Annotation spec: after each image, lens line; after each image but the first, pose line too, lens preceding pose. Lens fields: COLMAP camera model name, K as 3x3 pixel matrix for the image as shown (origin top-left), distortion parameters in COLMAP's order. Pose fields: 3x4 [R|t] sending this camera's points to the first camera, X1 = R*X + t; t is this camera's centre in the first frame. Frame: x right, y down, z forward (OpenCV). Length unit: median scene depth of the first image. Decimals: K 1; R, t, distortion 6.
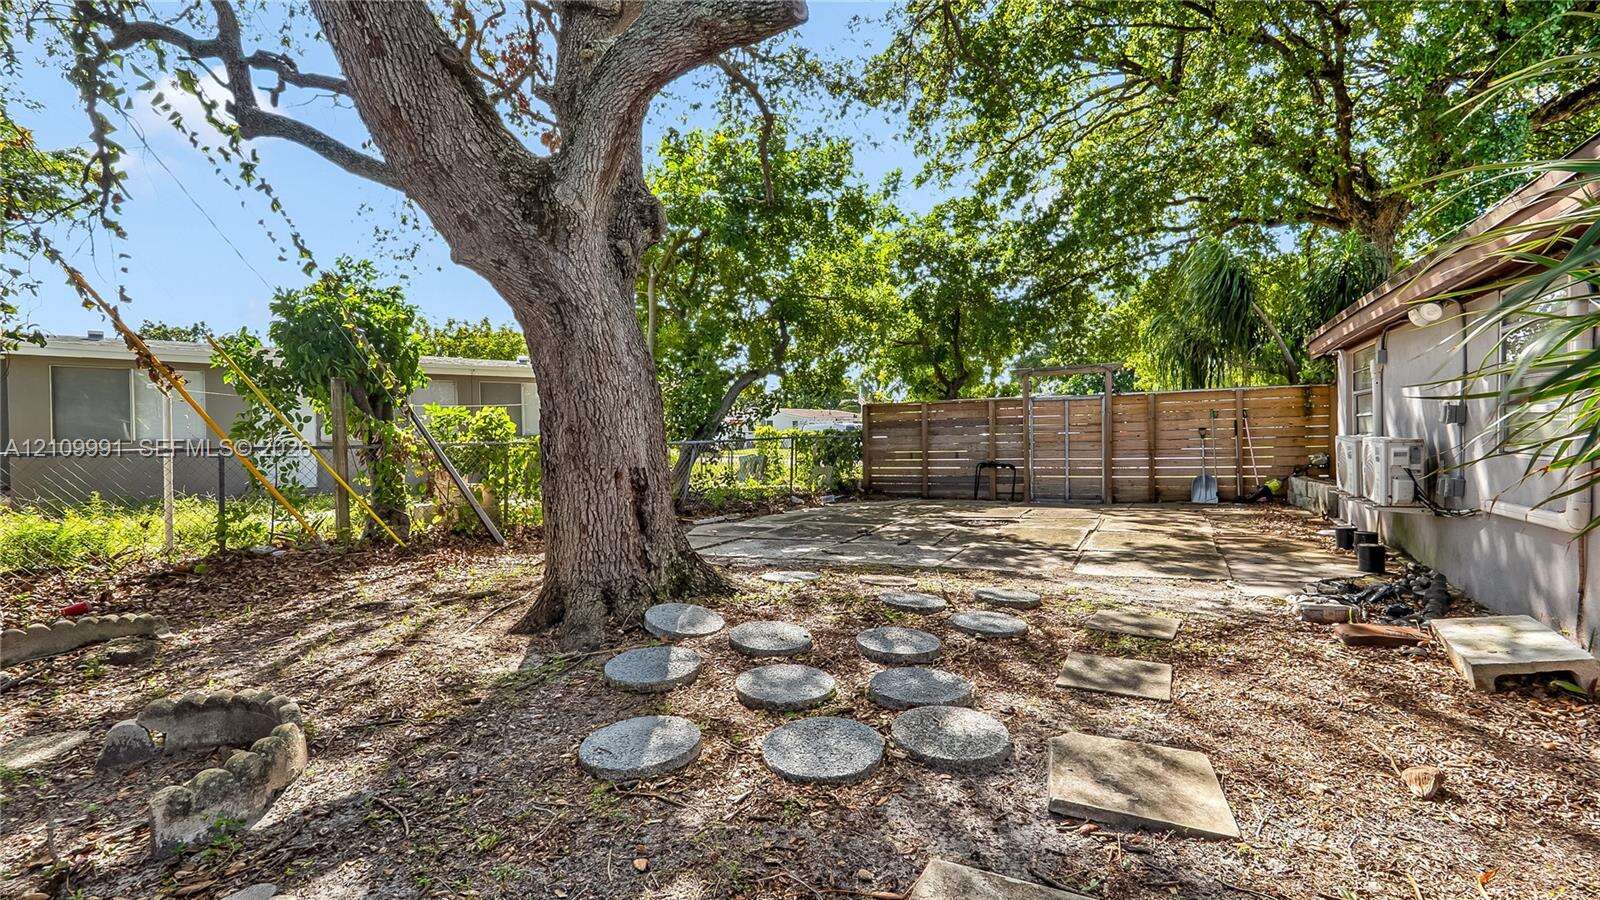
lens RADIAL K [[745.5, 0, 790.8], [0, 745.5, 435.1], [0, 0, 1]] dist [-0.007907, 0.001524]
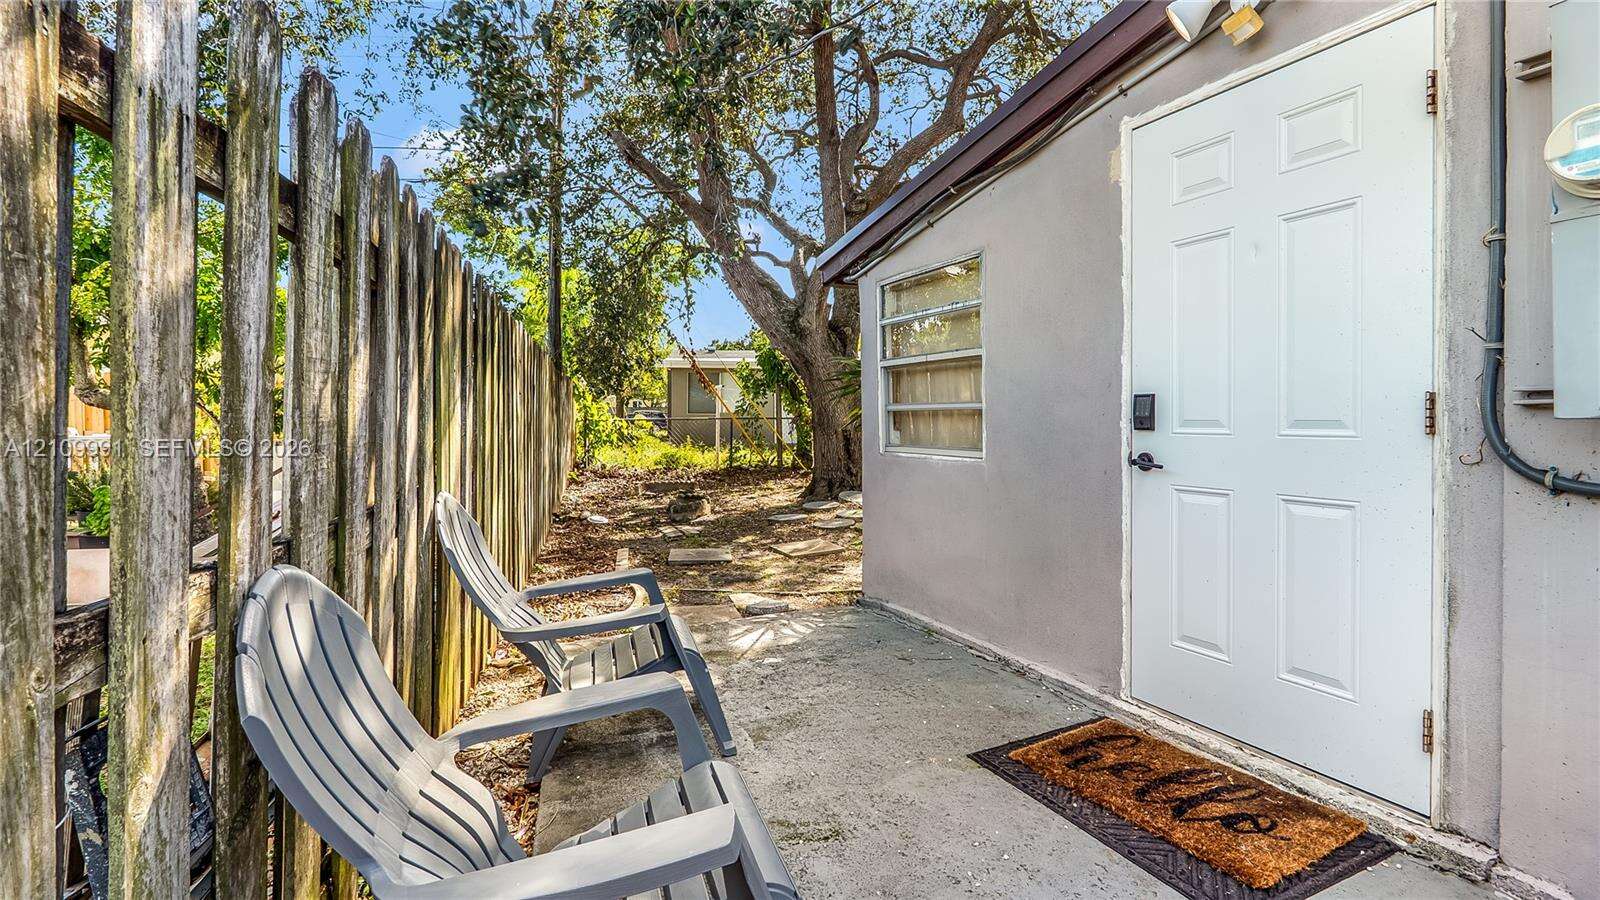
lens RADIAL K [[745.5, 0, 805.7], [0, 745.5, 439.3], [0, 0, 1]] dist [-0.007907, 0.001524]
pose [[0.796720, 0.035262, -0.603319, 0.728728], [-0.014169, 0.999112, 0.039683, -0.011151], [0.604182, -0.023068, 0.796512, -0.605656]]
